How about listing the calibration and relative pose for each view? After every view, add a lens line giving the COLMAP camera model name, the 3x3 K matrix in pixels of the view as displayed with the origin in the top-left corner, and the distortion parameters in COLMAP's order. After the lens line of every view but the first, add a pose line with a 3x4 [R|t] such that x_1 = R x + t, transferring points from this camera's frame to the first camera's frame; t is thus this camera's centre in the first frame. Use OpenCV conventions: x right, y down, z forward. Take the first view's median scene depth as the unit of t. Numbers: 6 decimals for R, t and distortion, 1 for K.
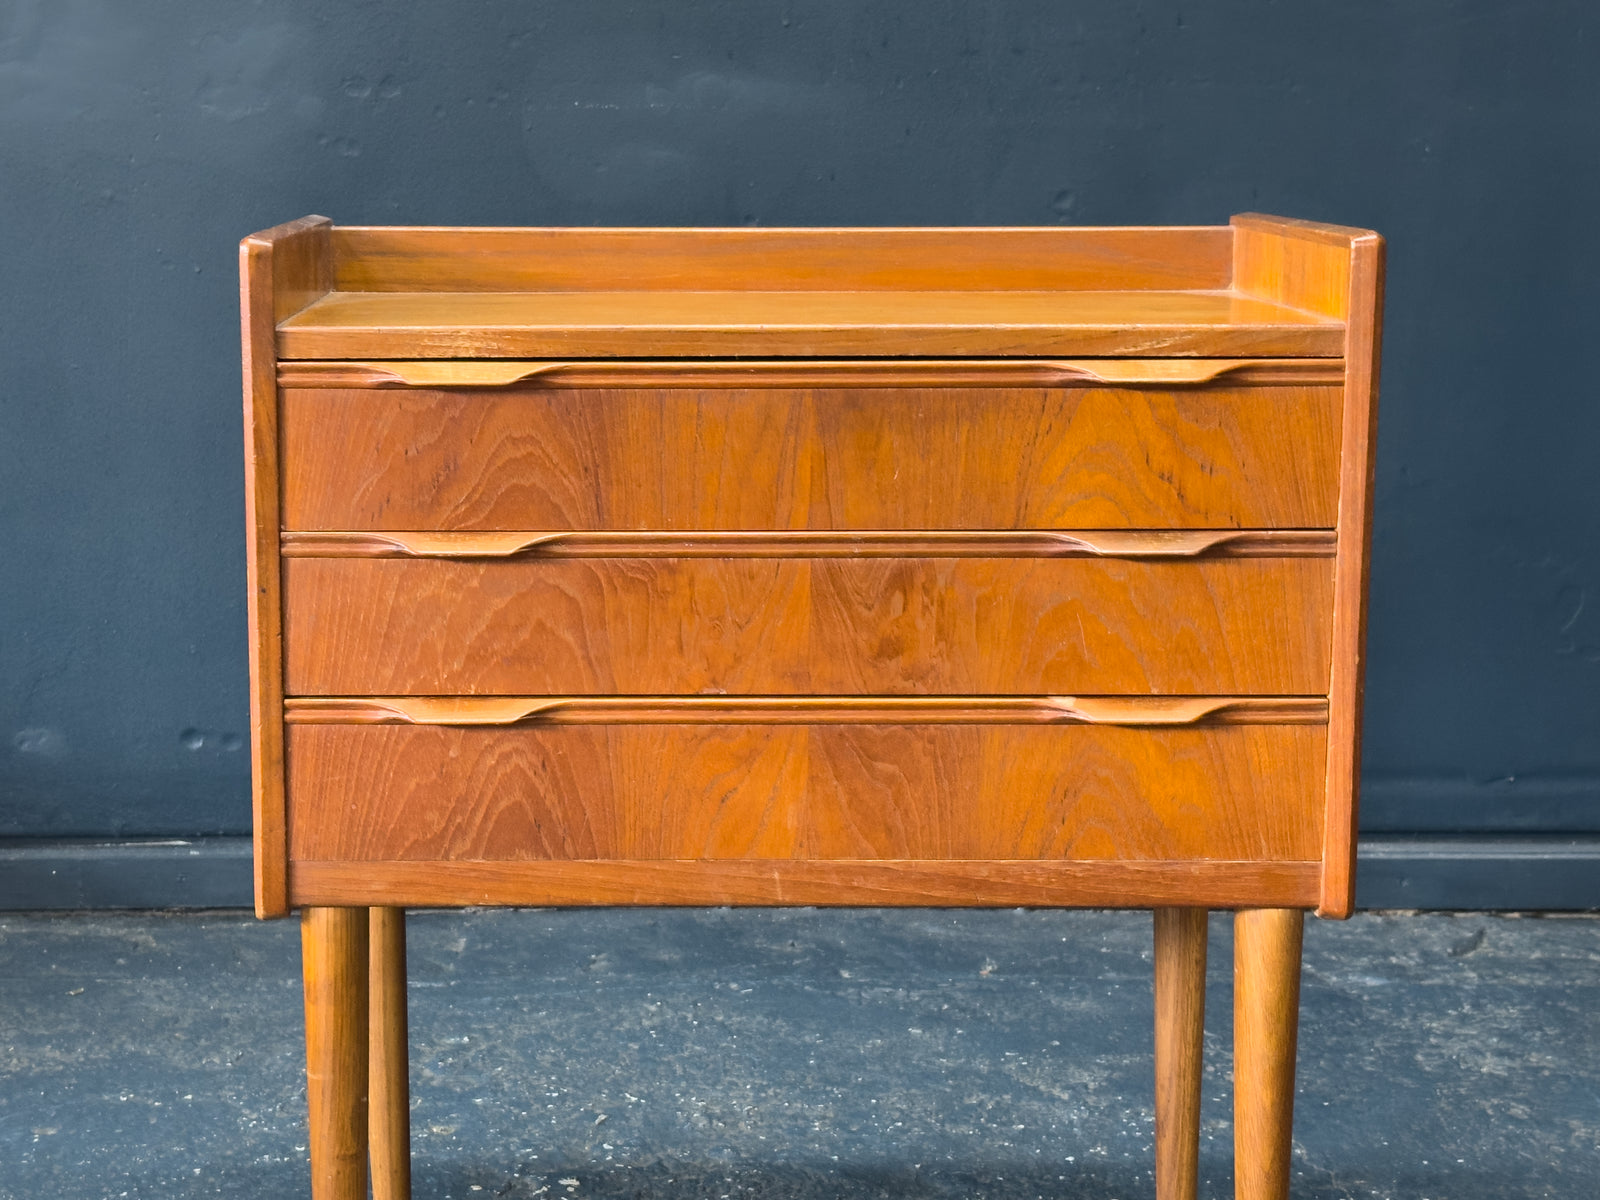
lens RADIAL K [[2668.0, 0, 644.1], [0, 2668.0, 540.5], [0, 0, 1]] dist [0.124581, -0.016204]
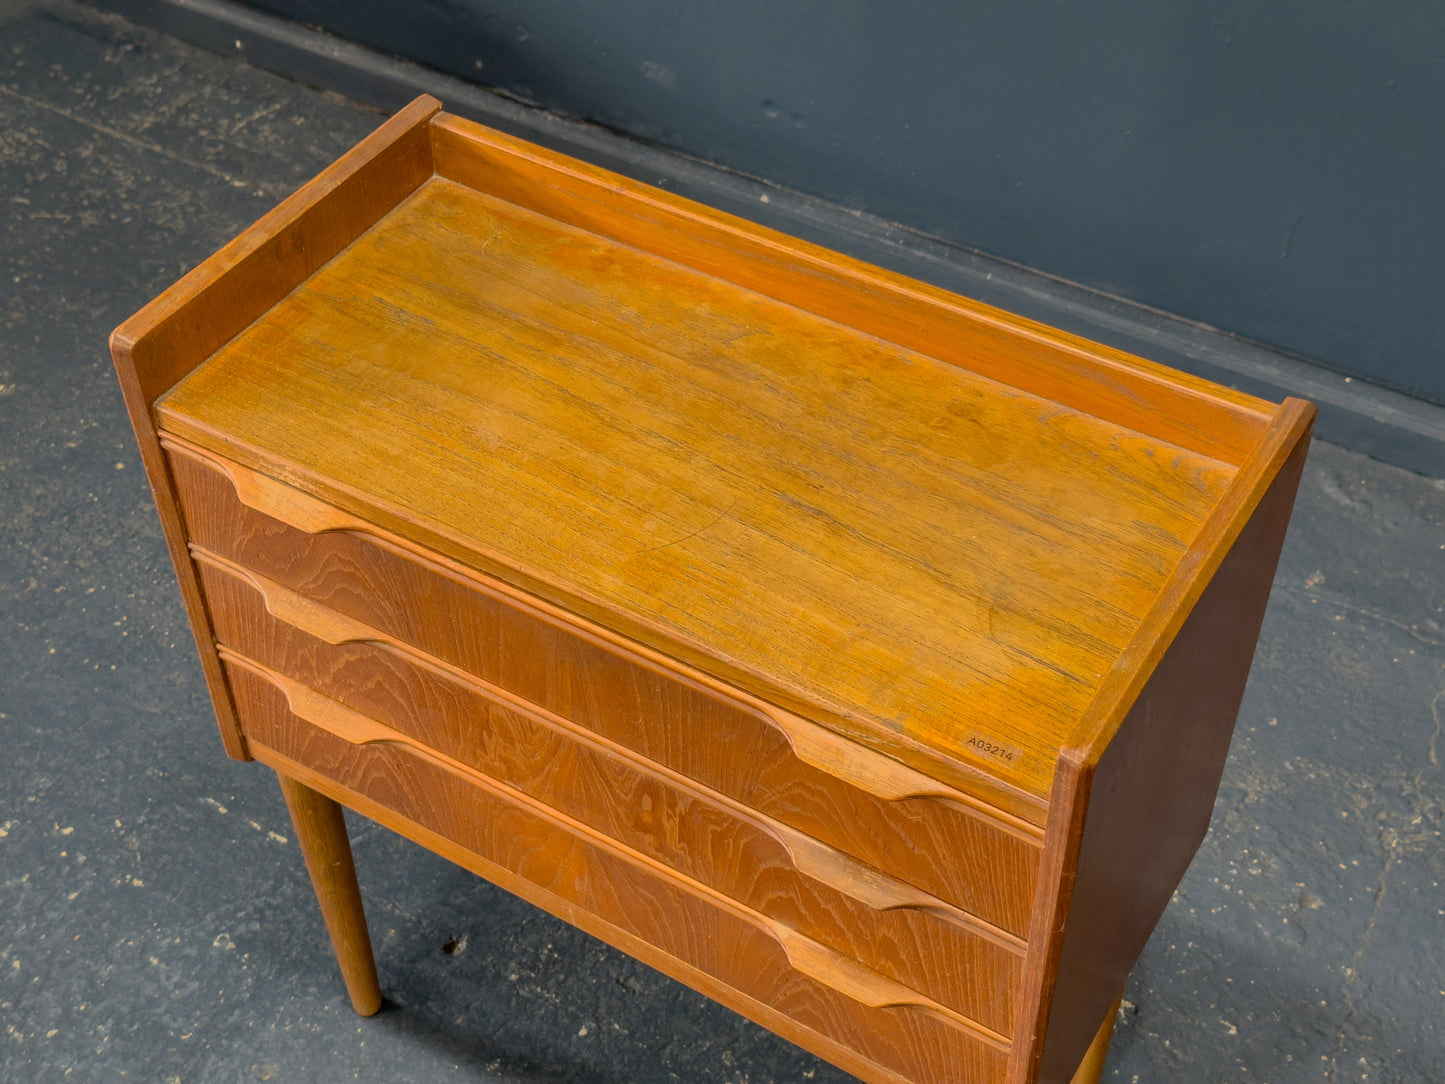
lens RADIAL K [[2046.1, 0, 722.5], [0, 2046.1, 542.0], [0, 0, 1]] dist [0.134250, -0.091461]
pose [[0.850262, 0.363030, -0.381136, 0.387500], [-0.073696, 0.799069, 0.596705, -0.537932], [0.521176, -0.479267, 0.706172, 0.491502]]
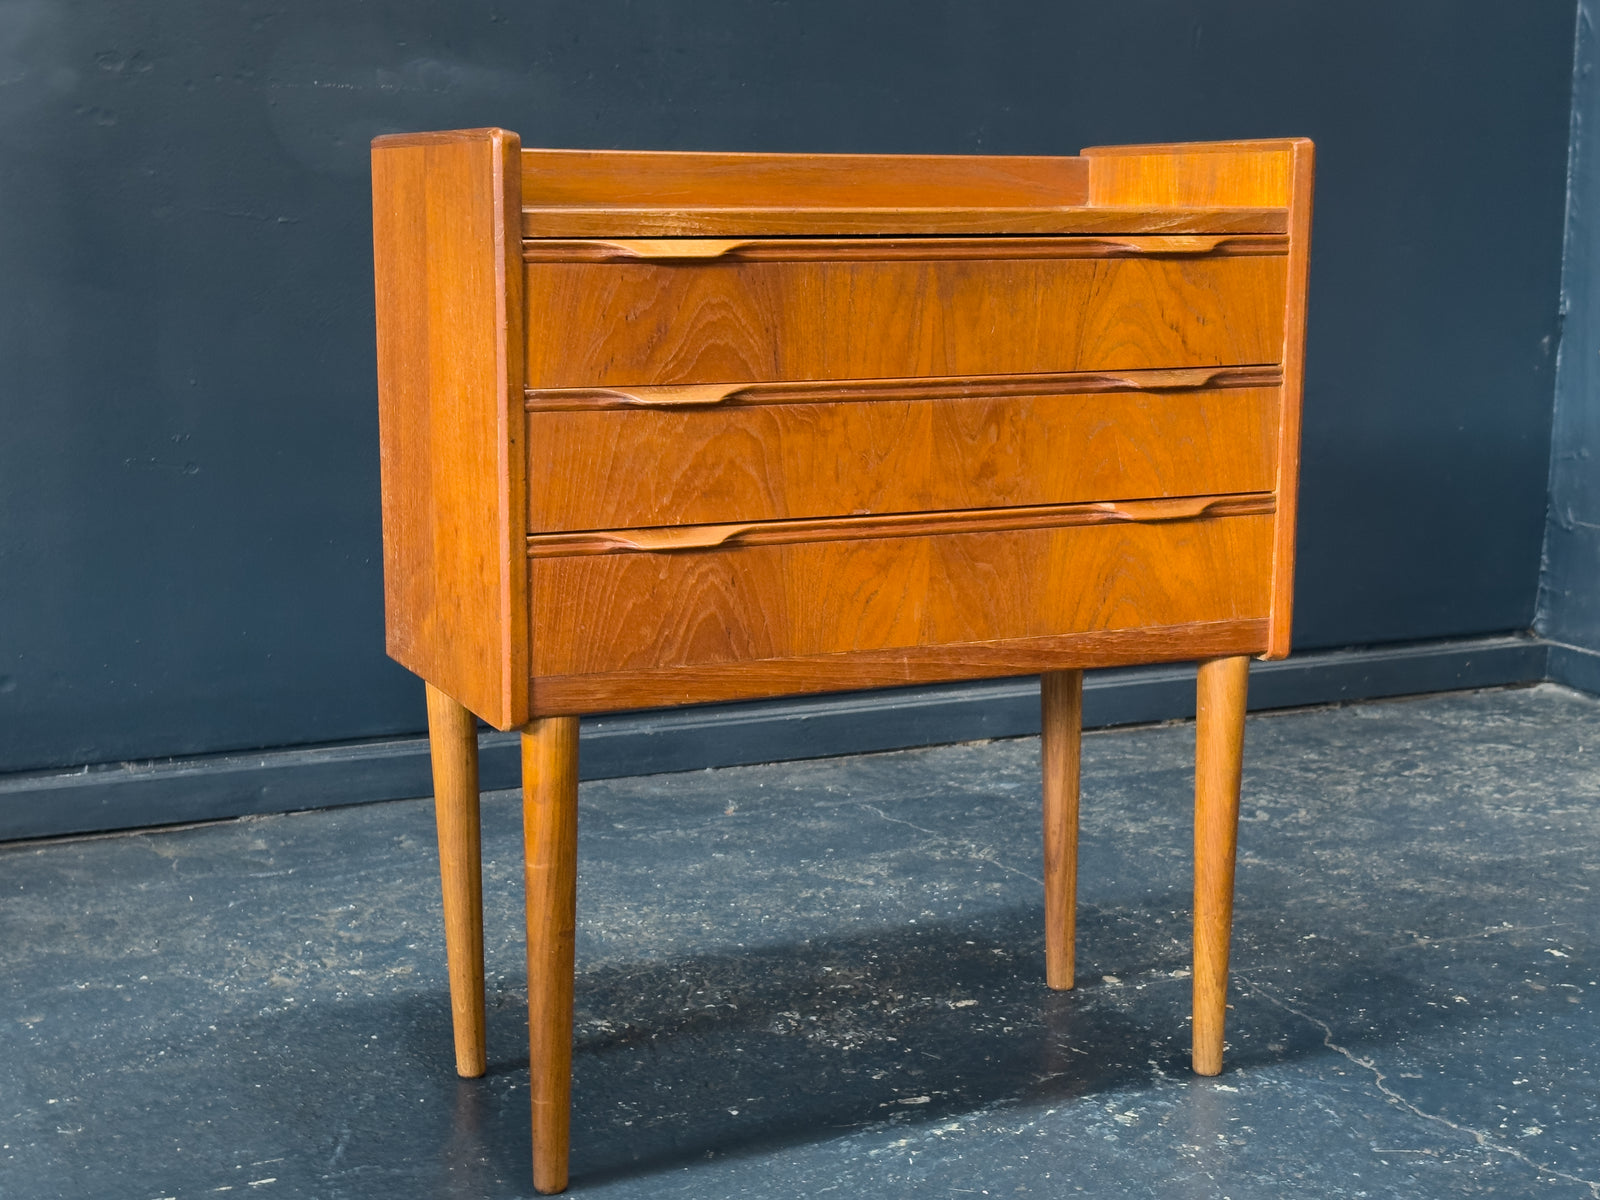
lens RADIAL K [[2358.9, 0, 800.0], [0, 2358.9, 600.0], [0, 0, 1]] dist [0.129705, -0.132206]
pose [[0.911834, -0.064852, 0.405404, -0.440992], [0.060638, 0.997889, 0.023244, 0.069797], [-0.406056, 0.003388, 0.913842, 0.020450]]
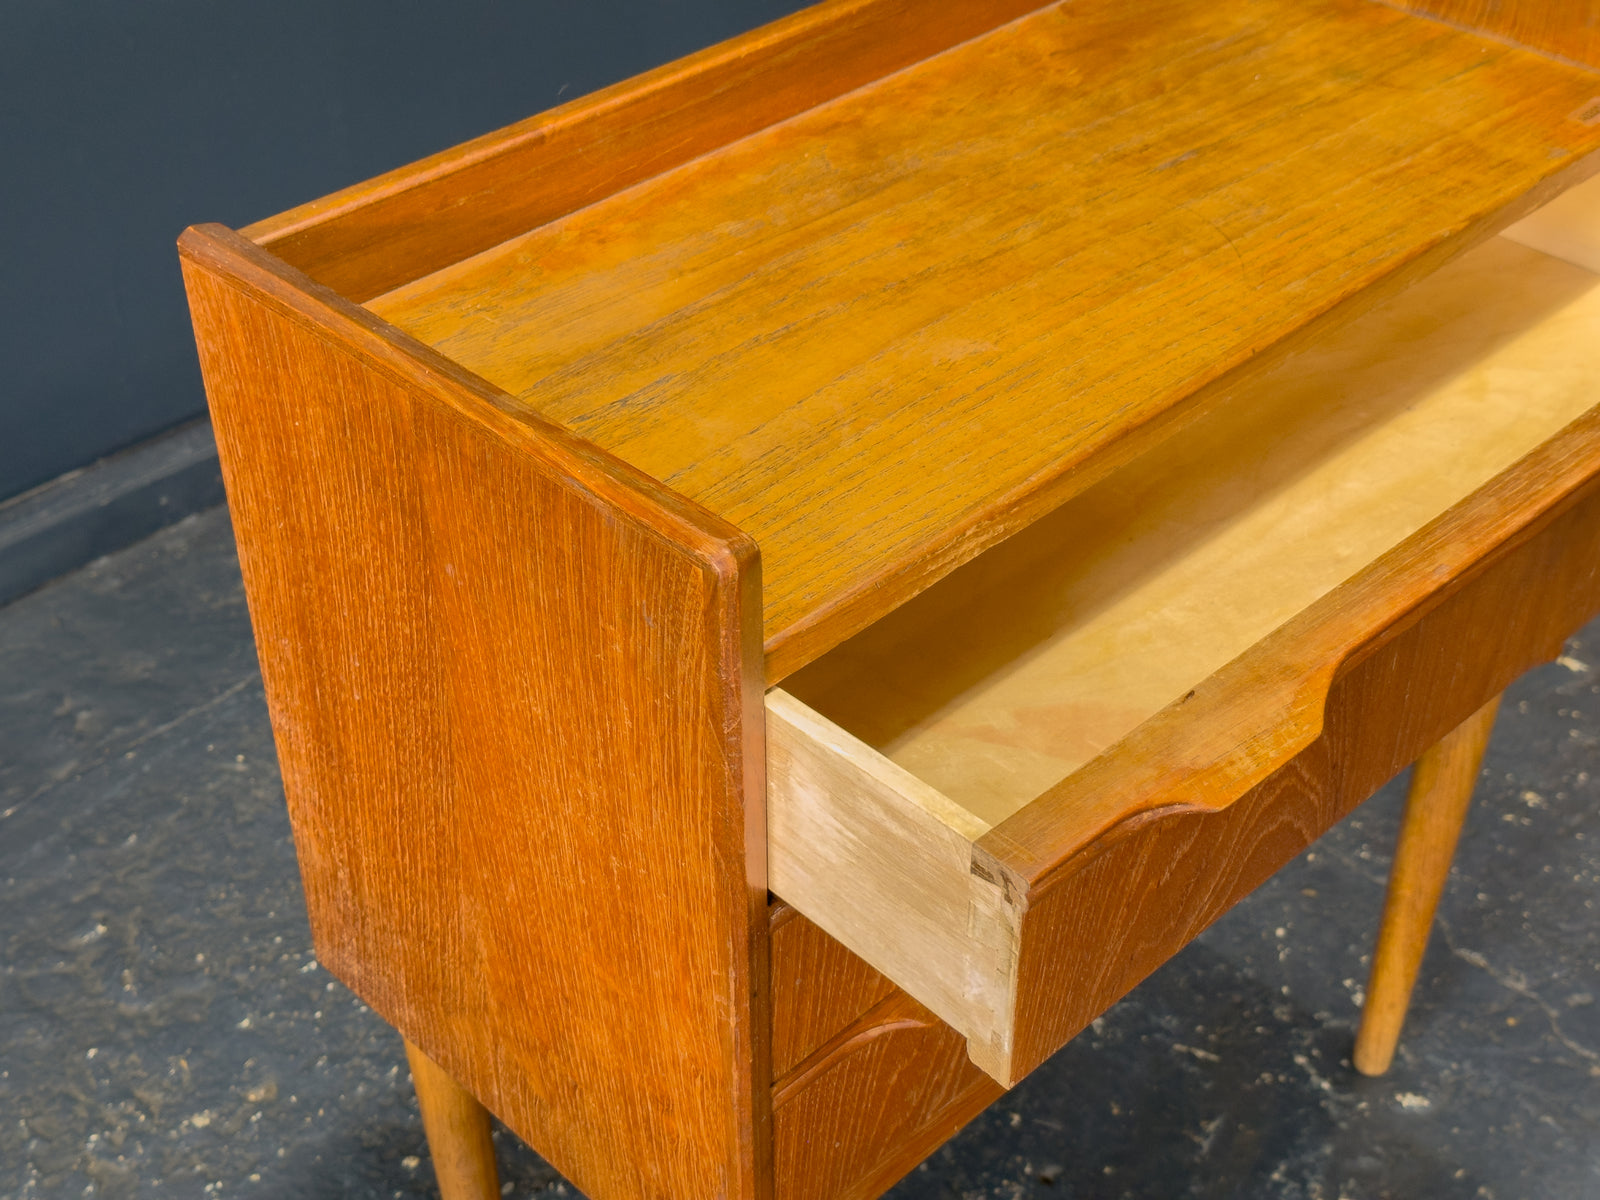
lens RADIAL K [[2265.6, 0, 800.0], [0, 2265.6, 600.0], [0, 0, 1]] dist [0.134250, -0.091461]
pose [[0.713169, -0.423524, 0.558585, -0.394659], [0.119057, 0.858453, 0.498882, -0.329760], [-0.690808, -0.289283, 0.662646, 0.650268]]
